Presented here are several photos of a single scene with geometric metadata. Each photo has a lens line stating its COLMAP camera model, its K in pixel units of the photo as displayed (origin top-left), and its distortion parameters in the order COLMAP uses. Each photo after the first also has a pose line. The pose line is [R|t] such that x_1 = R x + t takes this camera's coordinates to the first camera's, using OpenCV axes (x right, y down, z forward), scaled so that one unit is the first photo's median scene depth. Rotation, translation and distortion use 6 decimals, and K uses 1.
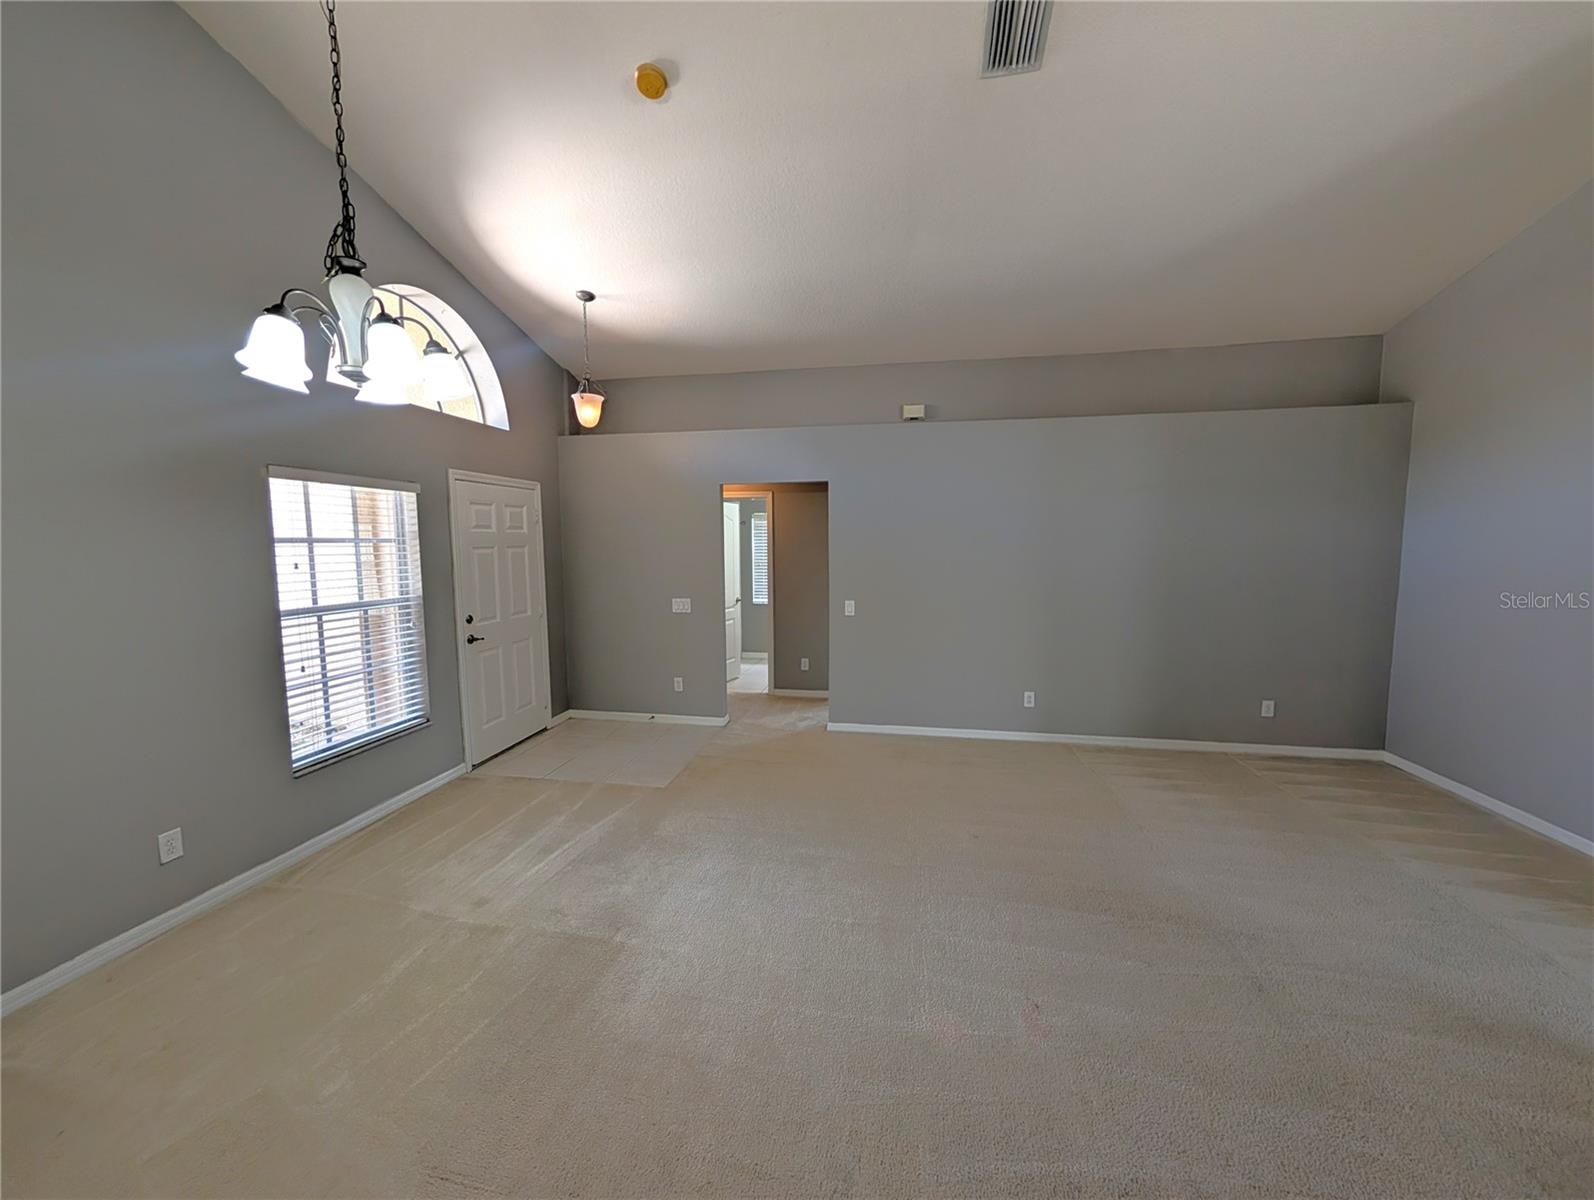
lens RADIAL K [[607.9, 0, 796.5], [0, 607.9, 594.2], [0, 0, 1]] dist [-0.000949, 0.000044]
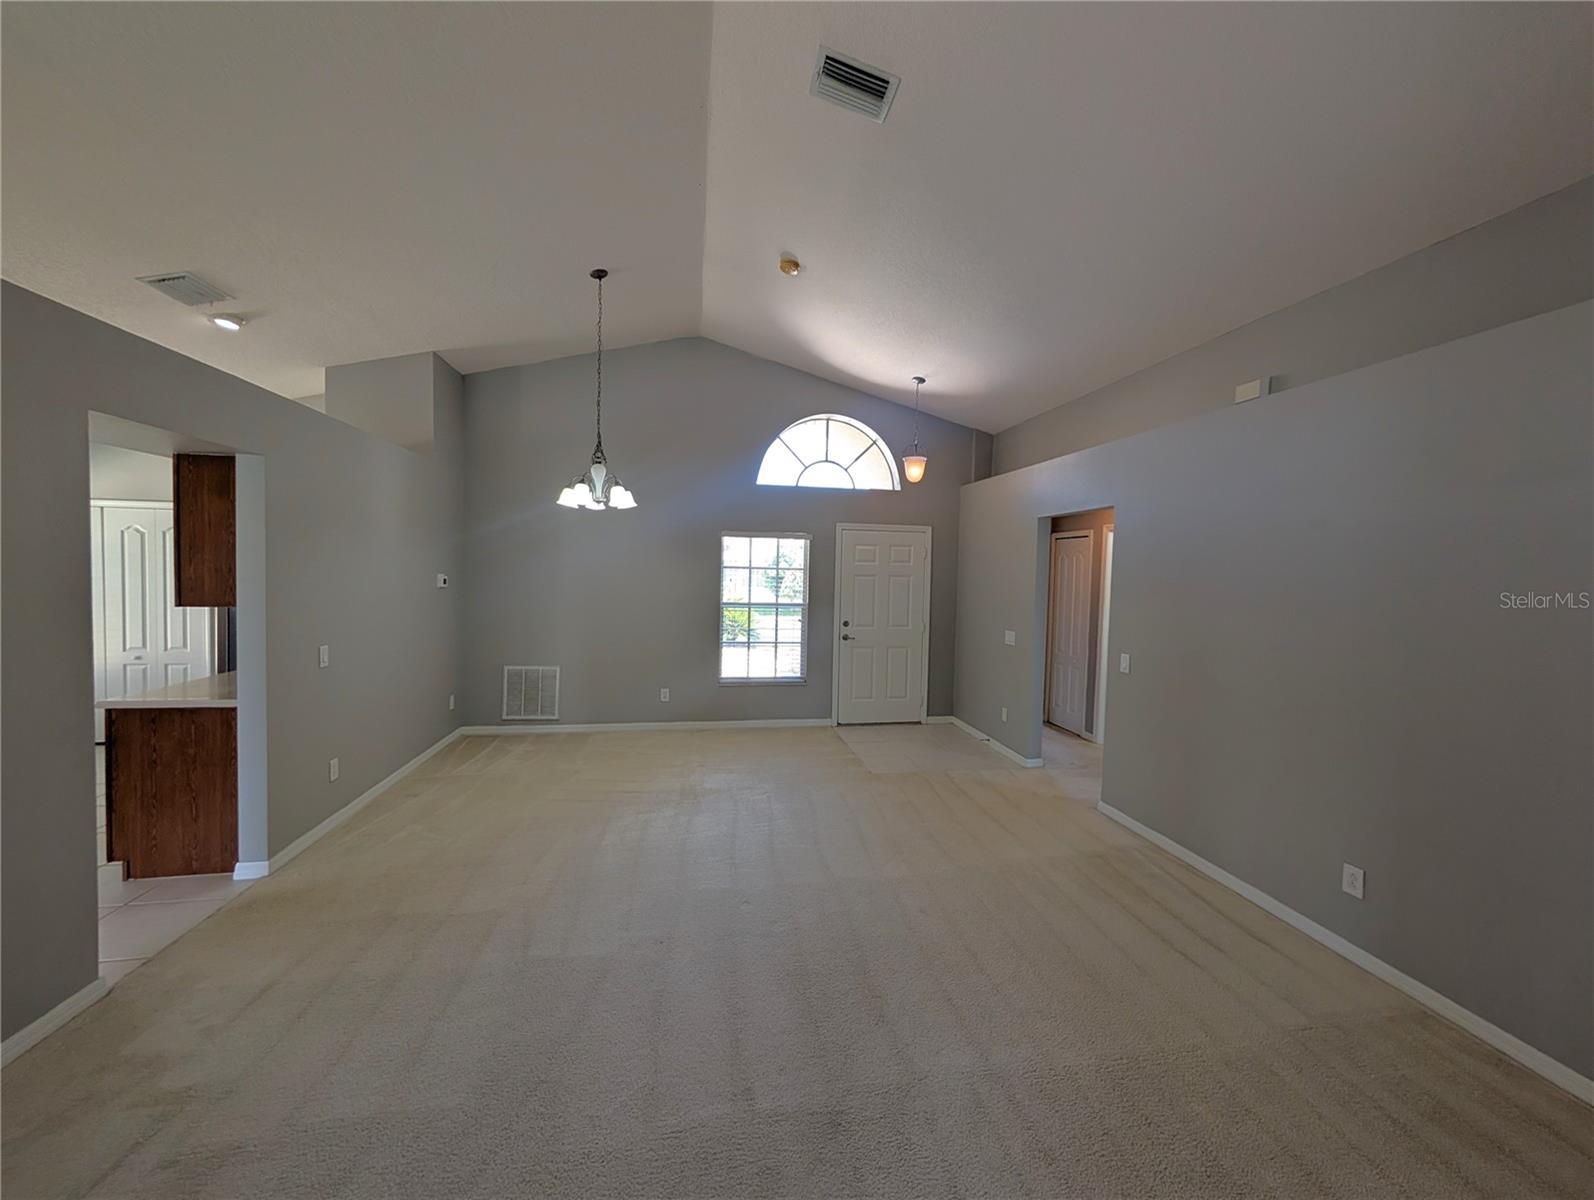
lens RADIAL K [[607.9, 0, 796.5], [0, 607.9, 594.2], [0, 0, 1]] dist [-0.000949, 0.000044]
pose [[0.334880, 0.048666, -0.941003, 0.802489], [-0.106094, 0.994262, 0.013664, -0.036824], [0.936269, 0.095259, 0.338122, 0.384165]]
